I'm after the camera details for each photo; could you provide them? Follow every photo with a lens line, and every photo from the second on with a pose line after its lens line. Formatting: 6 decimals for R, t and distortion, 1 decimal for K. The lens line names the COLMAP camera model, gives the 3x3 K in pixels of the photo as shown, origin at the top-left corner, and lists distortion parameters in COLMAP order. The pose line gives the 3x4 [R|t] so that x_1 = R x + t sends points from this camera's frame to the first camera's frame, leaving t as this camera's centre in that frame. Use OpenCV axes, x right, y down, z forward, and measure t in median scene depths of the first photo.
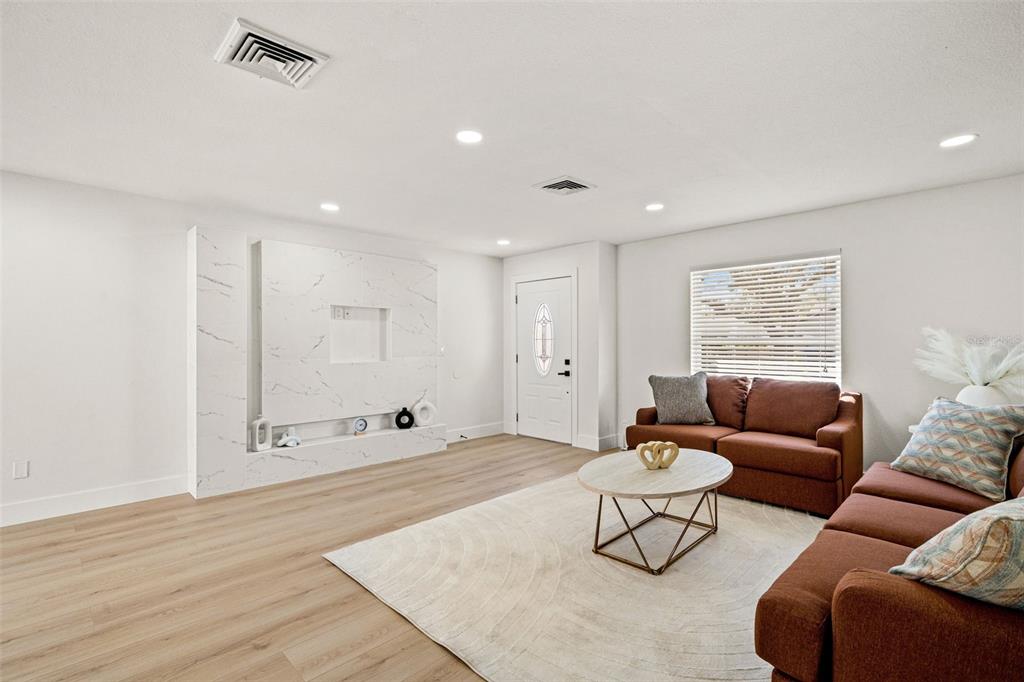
lens RADIAL K [[467.2, 0, 507.3], [0, 467.2, 346.0], [0, 0, 1]] dist [0.001837, 0.000807]
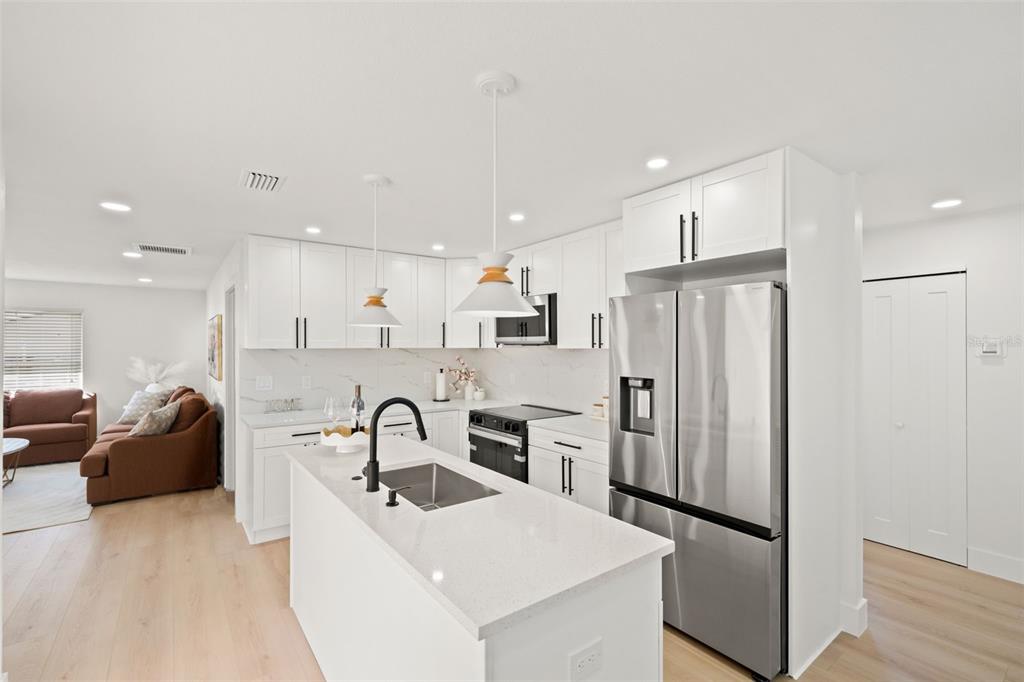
lens RADIAL K [[443.6, 0, 510.2], [0, 443.6, 347.5], [0, 0, 1]] dist [0.002471, -0.000154]
pose [[0.127519, 0.003149, 0.991831, -0.616528], [0.002957, 0.999989, -0.003555, -0.052479], [-0.991832, 0.003386, 0.127508, -0.667517]]
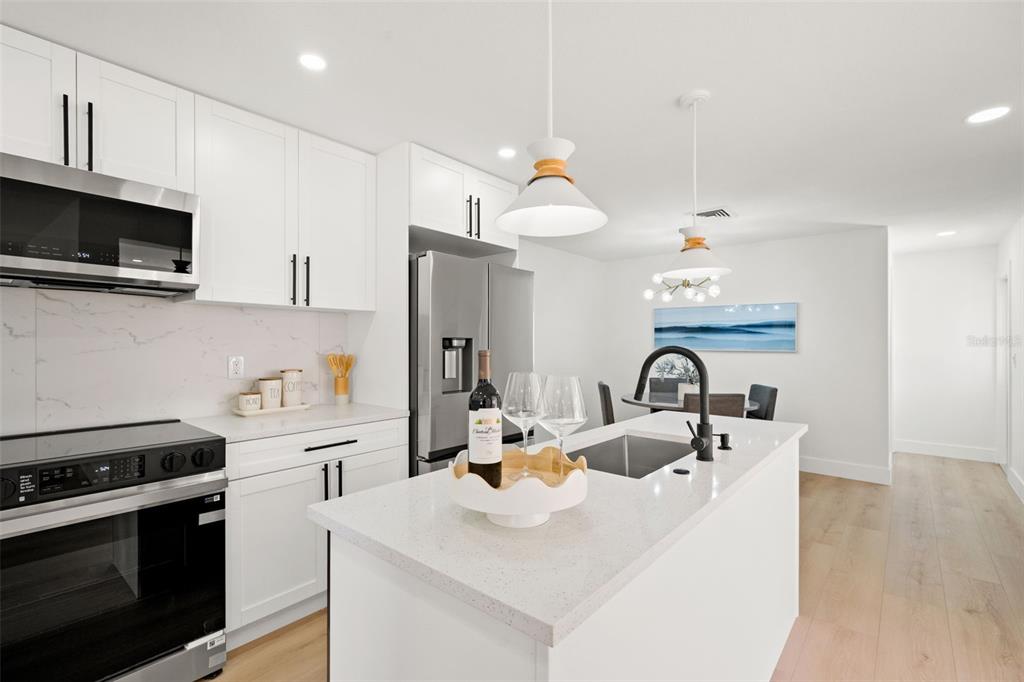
lens RADIAL K [[467.2, 0, 508.2], [0, 467.2, 342.6], [0, 0, 1]] dist [0.001837, 0.000807]
pose [[-0.996407, 0.001894, -0.084671, -0.076635], [0.001936, 0.999998, -0.000419, -0.011493], [0.084670, -0.000581, -0.996409, -0.173710]]
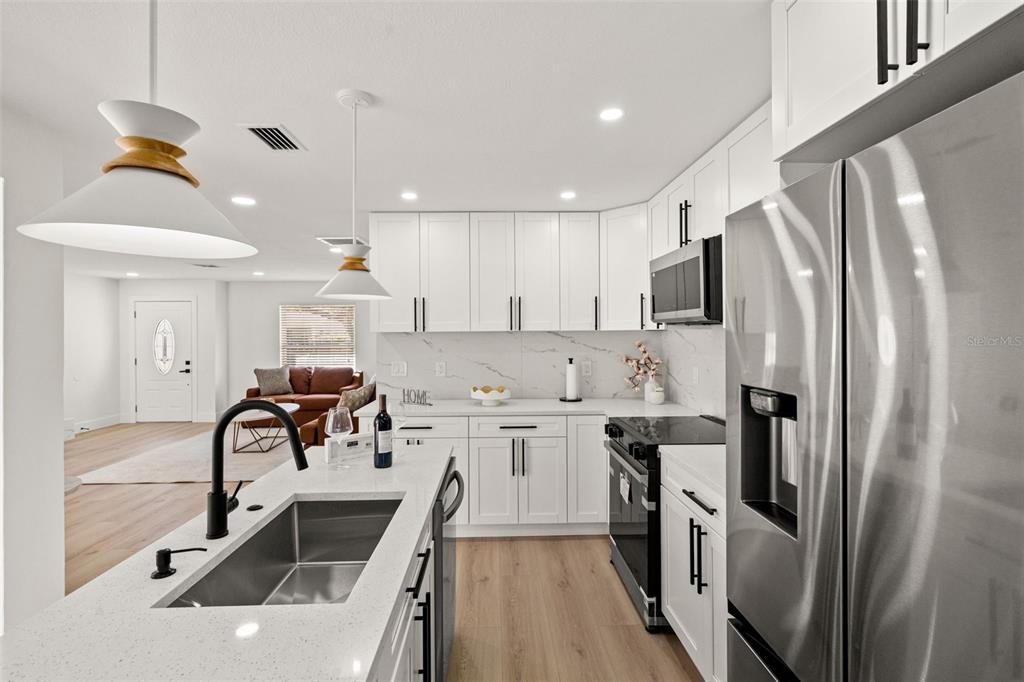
lens RADIAL K [[467.2, 0, 508.5], [0, 467.2, 335.5], [0, 0, 1]] dist [0.001837, 0.000807]
pose [[0.670868, -0.002484, 0.741572, -0.332693], [0.006813, 0.999973, -0.002814, -0.045566], [-0.741545, 0.006940, 0.670867, -0.814400]]
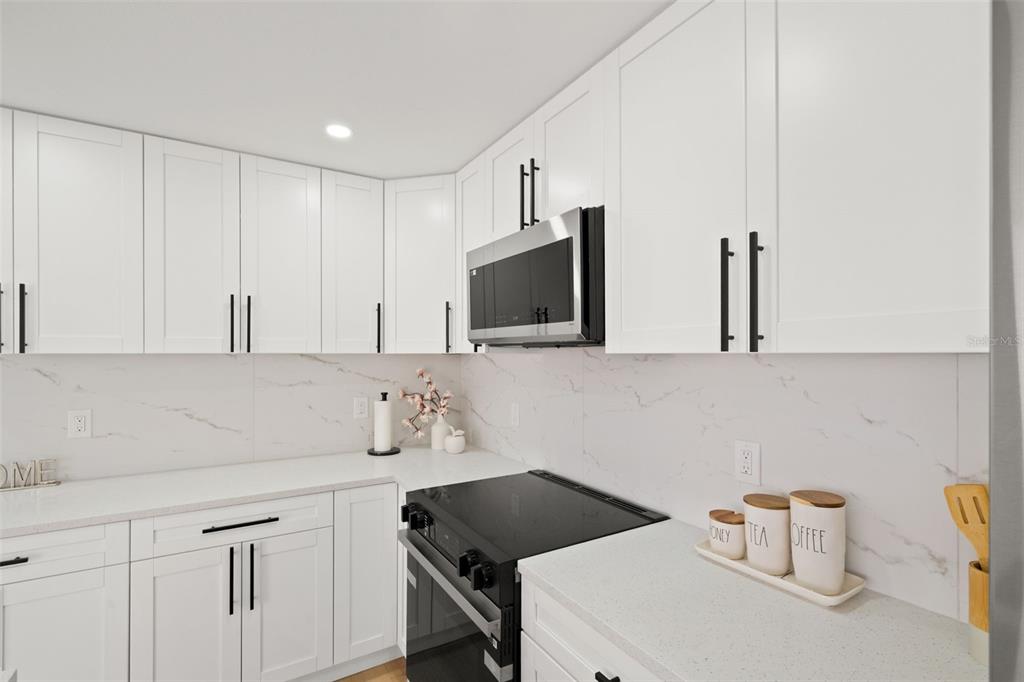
lens RADIAL K [[467.2, 0, 510.3], [0, 467.2, 352.6], [0, 0, 1]] dist [0.001837, 0.000807]
pose [[0.218501, 0.006957, 0.975812, -0.133241], [0.002726, 0.999966, -0.007740, -0.051771], [-0.975833, 0.004351, 0.218475, -0.656120]]
